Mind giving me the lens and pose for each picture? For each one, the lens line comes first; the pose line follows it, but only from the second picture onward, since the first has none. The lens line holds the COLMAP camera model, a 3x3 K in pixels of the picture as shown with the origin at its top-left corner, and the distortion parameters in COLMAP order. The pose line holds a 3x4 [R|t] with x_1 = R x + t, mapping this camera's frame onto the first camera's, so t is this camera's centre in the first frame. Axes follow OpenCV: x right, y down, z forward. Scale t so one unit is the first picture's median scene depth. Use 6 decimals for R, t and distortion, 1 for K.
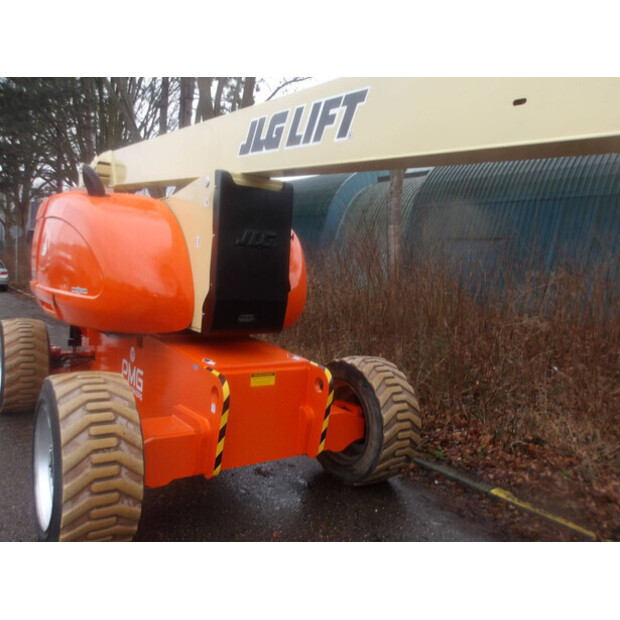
lens RADIAL K [[513.5, 0, 314.7], [0, 513.5, 309.1], [0, 0, 1]] dist [0.007366, -0.004676]
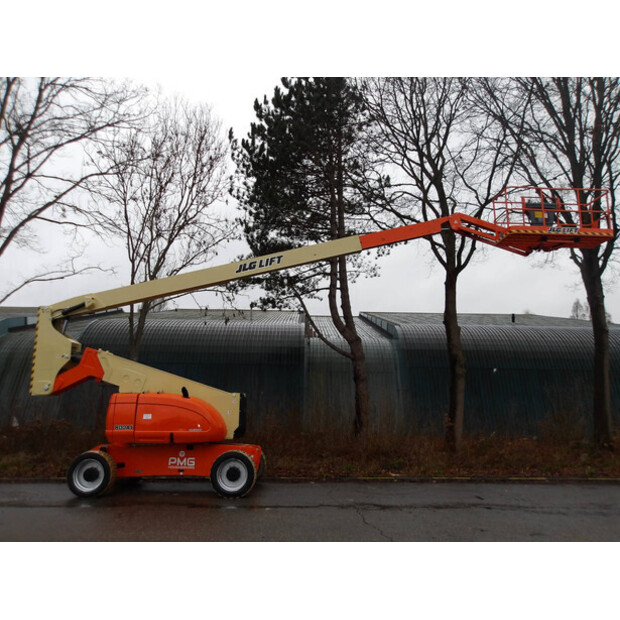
lens RADIAL K [[513.5, 0, 309.6], [0, 513.5, 309.5], [0, 0, 1]] dist [0.007366, -0.004676]
pose [[0.589149, 0.102574, 0.801488, -2.822773], [0.088135, 0.977834, -0.189928, -0.106433], [-0.803204, 0.182535, 0.567049, -1.564858]]
